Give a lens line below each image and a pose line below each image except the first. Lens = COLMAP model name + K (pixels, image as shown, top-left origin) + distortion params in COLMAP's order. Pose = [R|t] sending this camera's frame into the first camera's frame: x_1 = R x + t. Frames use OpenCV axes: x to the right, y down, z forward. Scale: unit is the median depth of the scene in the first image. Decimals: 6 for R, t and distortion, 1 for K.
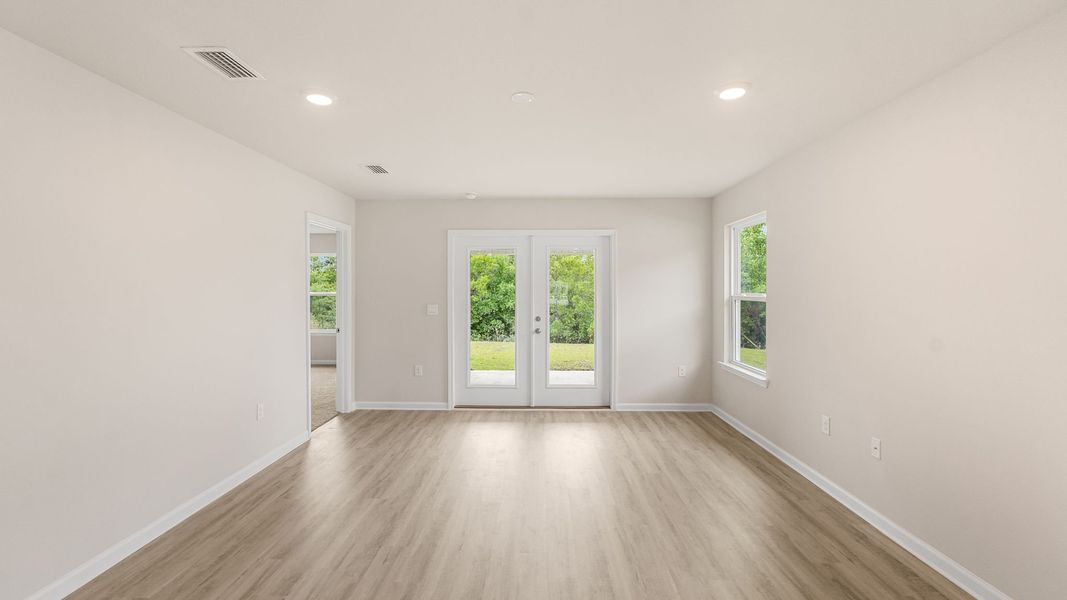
lens RADIAL K [[448.8, 0, 538.2], [0, 448.8, 291.6], [0, 0, 1]] dist [-0.013437, 0.000489]
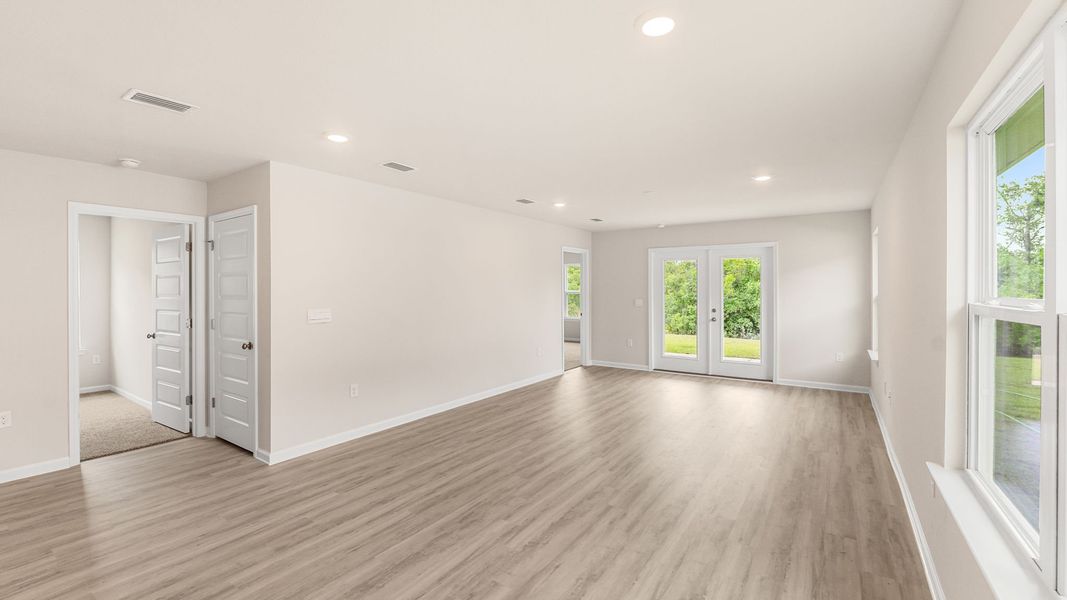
lens RADIAL K [[448.8, 0, 537.1], [0, 448.8, 293.8], [0, 0, 1]] dist [-0.013437, 0.000489]
pose [[0.838618, 0.002240, -0.544715, 0.290929], [0.002168, 0.999970, 0.007451, -0.001263], [0.544716, -0.007430, 0.838588, -0.430985]]
